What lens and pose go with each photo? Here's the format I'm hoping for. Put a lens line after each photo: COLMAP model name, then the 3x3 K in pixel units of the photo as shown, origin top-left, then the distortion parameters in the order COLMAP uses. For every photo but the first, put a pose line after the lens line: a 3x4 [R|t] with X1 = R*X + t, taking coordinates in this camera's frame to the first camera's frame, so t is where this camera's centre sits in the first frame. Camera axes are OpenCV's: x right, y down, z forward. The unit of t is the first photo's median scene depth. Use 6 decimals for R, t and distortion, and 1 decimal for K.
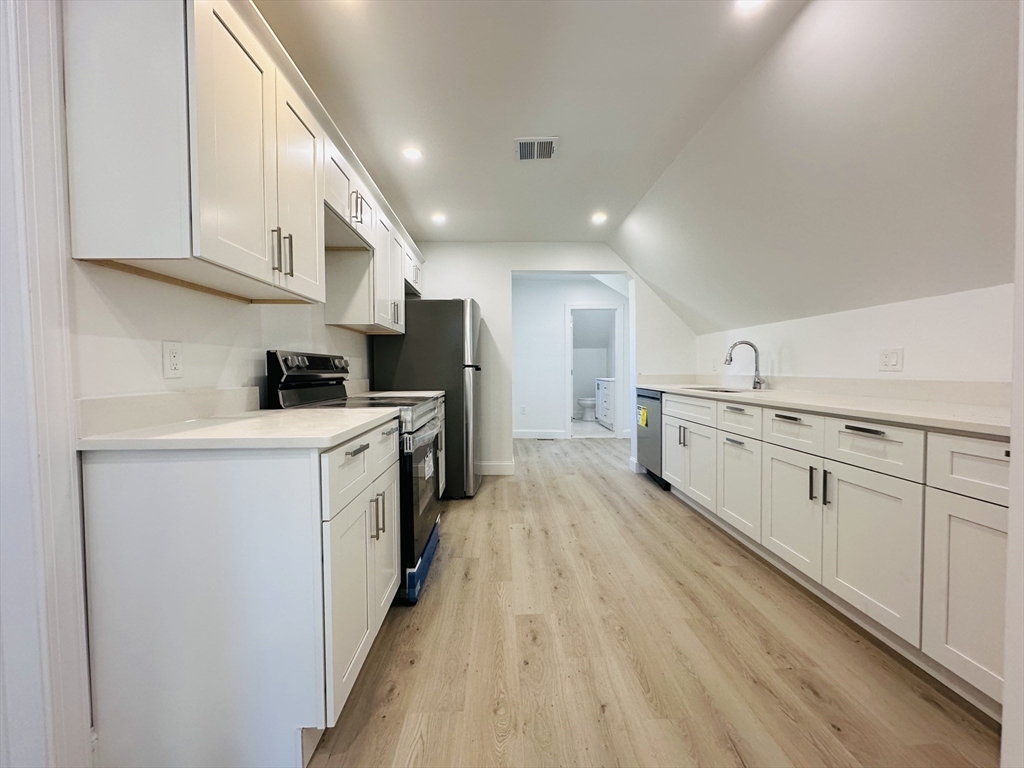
lens RADIAL K [[408.8, 0, 510.1], [0, 408.8, 383.5], [0, 0, 1]] dist [-0.000155, -0.000590]
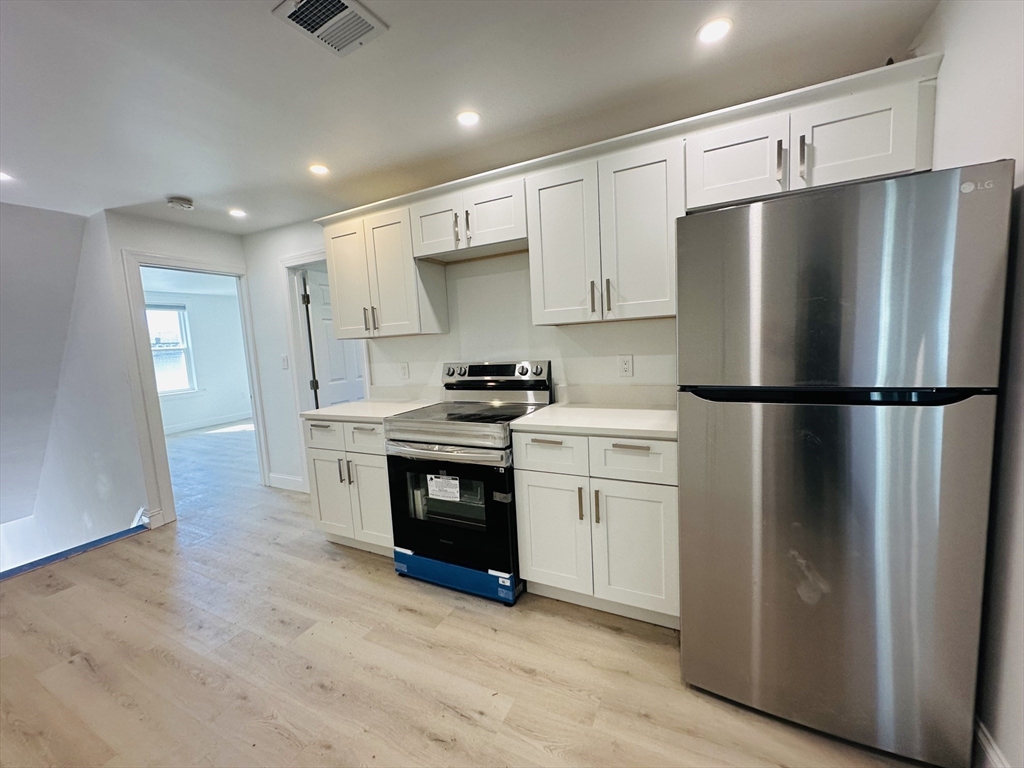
lens RADIAL K [[408.8, 0, 510.4], [0, 408.8, 382.6], [0, 0, 1]] dist [-0.000155, -0.000590]
pose [[-0.477874, 0.120595, -0.870111, 0.517923], [0.029852, 0.992189, 0.121120, -0.150630], [0.877921, 0.031906, -0.477741, 1.578494]]
